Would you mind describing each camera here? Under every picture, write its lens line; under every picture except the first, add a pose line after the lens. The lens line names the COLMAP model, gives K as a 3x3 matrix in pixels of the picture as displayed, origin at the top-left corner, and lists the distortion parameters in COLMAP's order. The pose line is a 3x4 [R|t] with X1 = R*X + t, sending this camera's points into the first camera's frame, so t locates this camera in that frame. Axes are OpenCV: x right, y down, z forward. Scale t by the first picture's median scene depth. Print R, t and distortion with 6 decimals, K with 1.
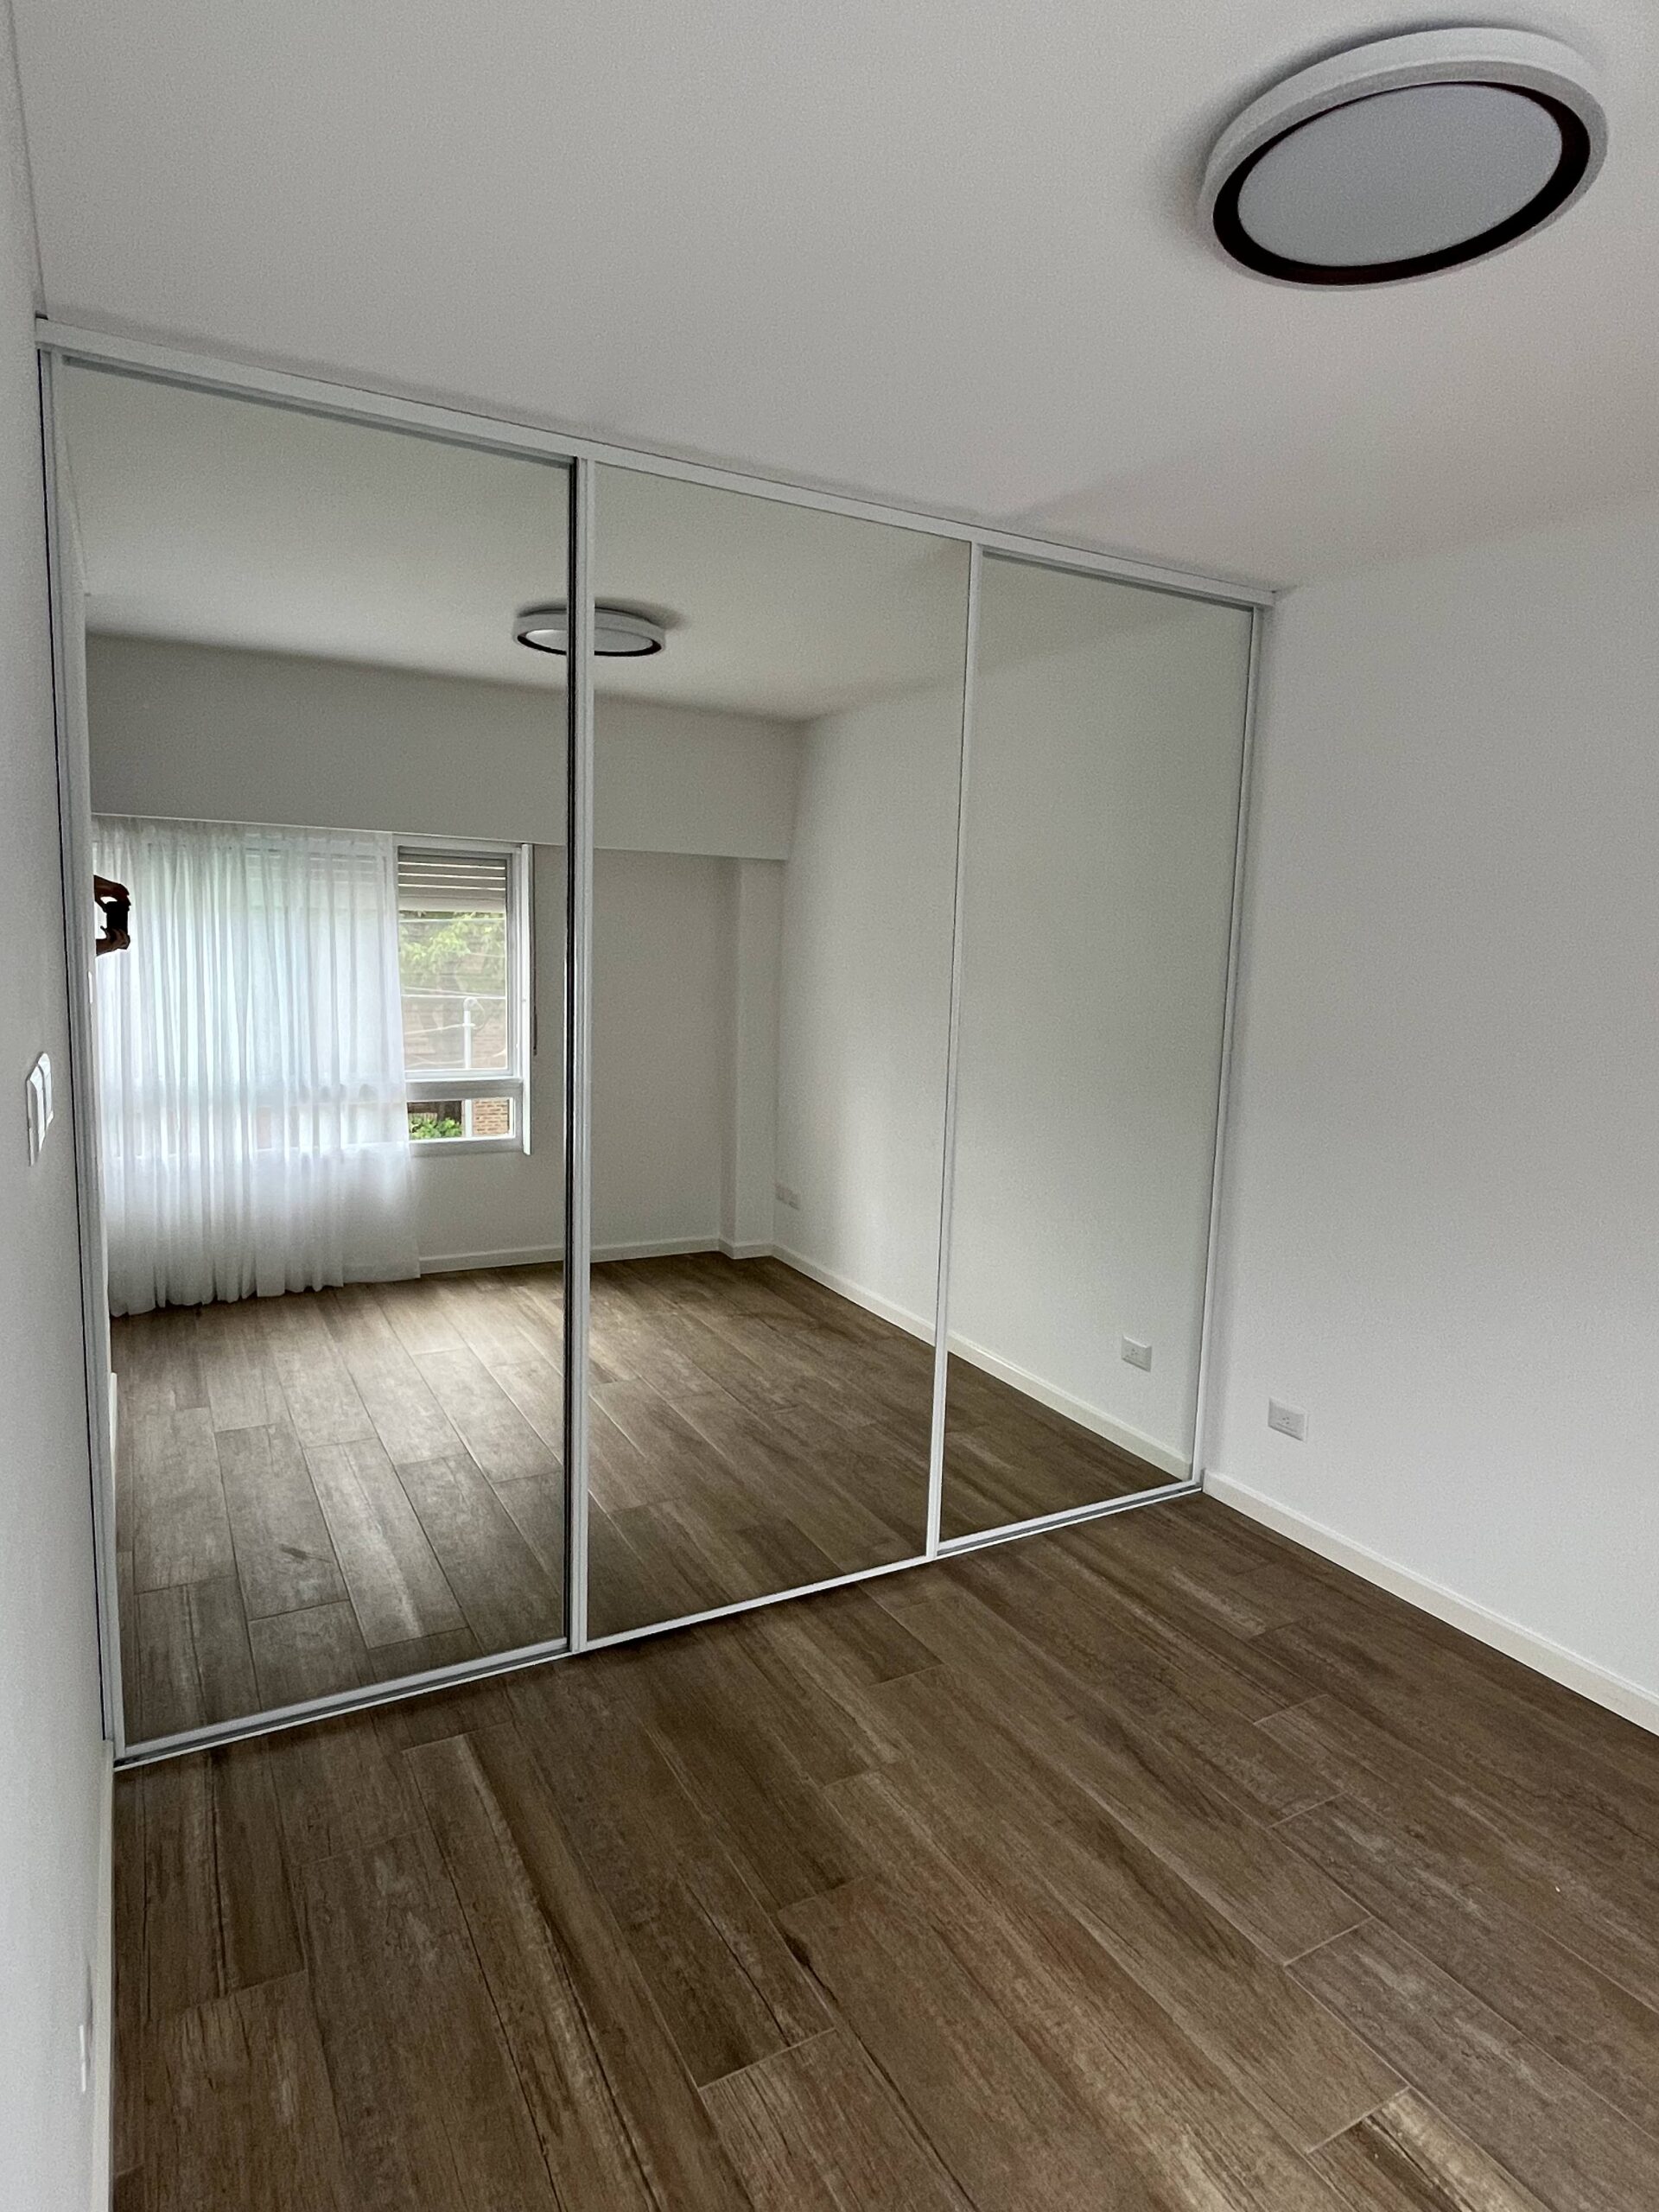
lens RADIAL K [[1251.0, 0, 829.5], [0, 1251.0, 1106.0], [0, 0, 1]] dist [0.000959, -0.000602]
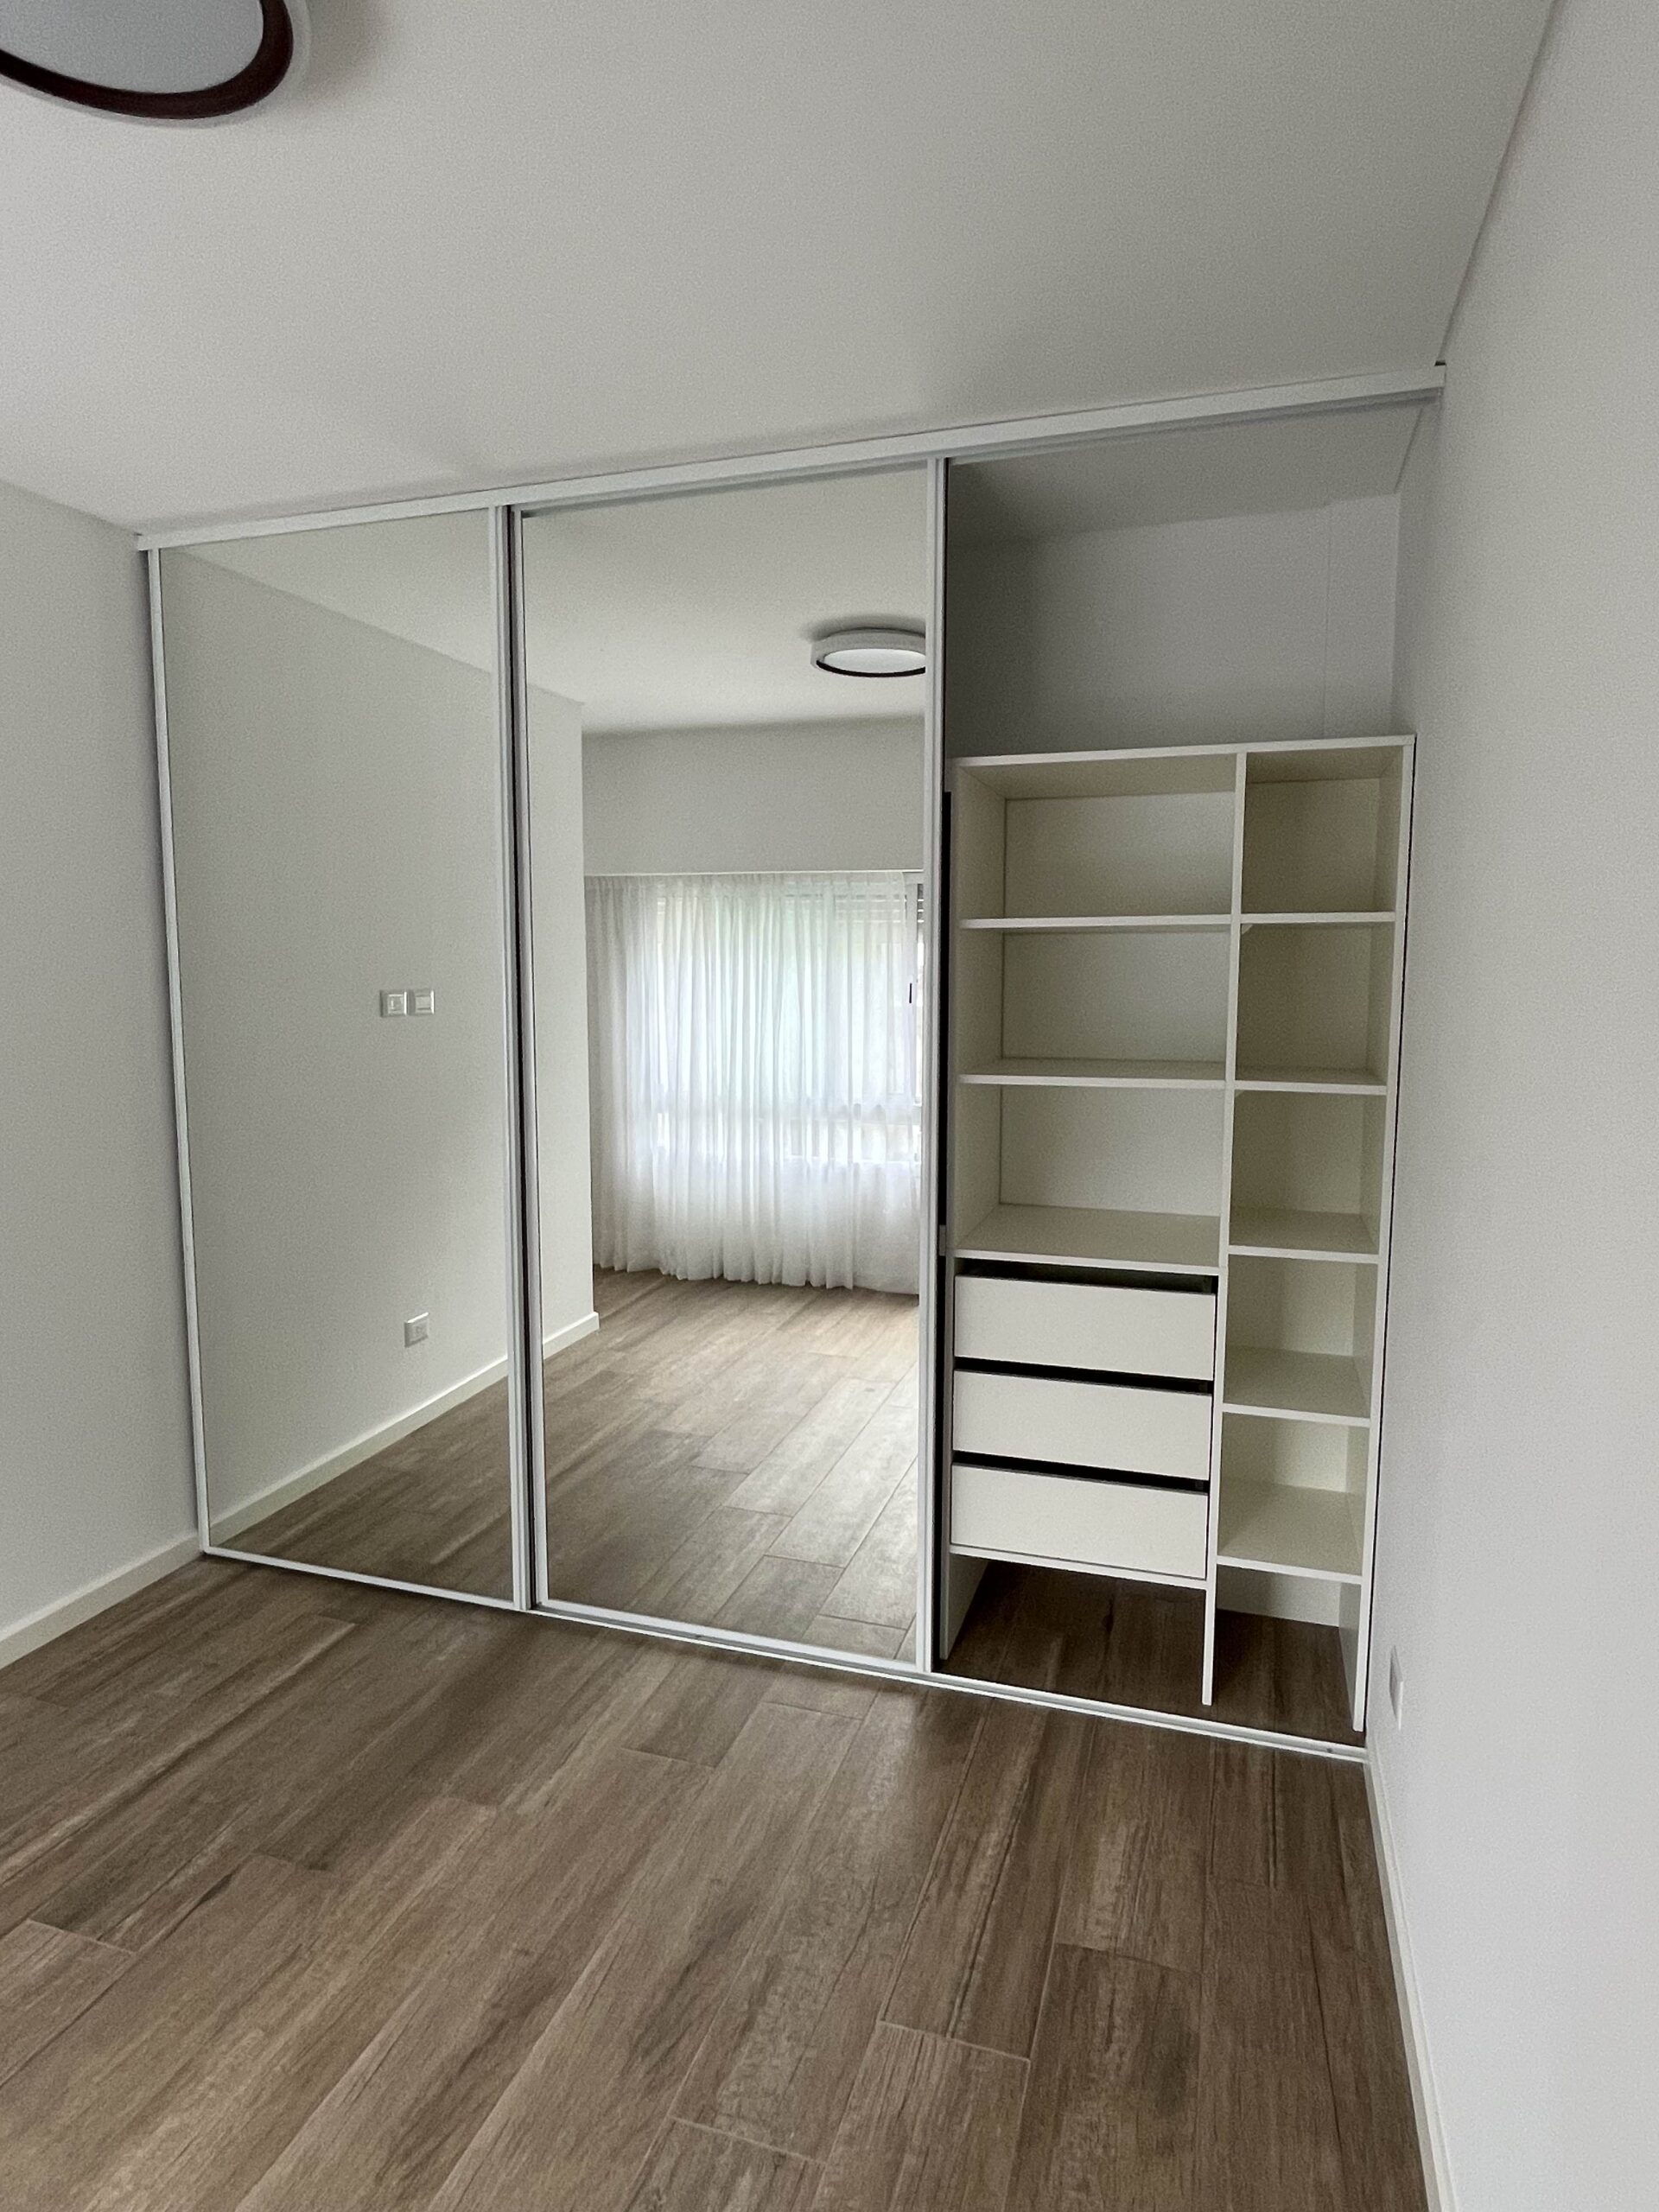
lens RADIAL K [[1251.0, 0, 829.5], [0, 1251.0, 1106.0], [0, 0, 1]] dist [0.000959, -0.000602]
pose [[0.683093, 0.050978, -0.728550, 0.844528], [-0.083021, 0.996515, -0.008113, -0.008856], [0.725598, 0.066027, 0.684944, 0.491053]]
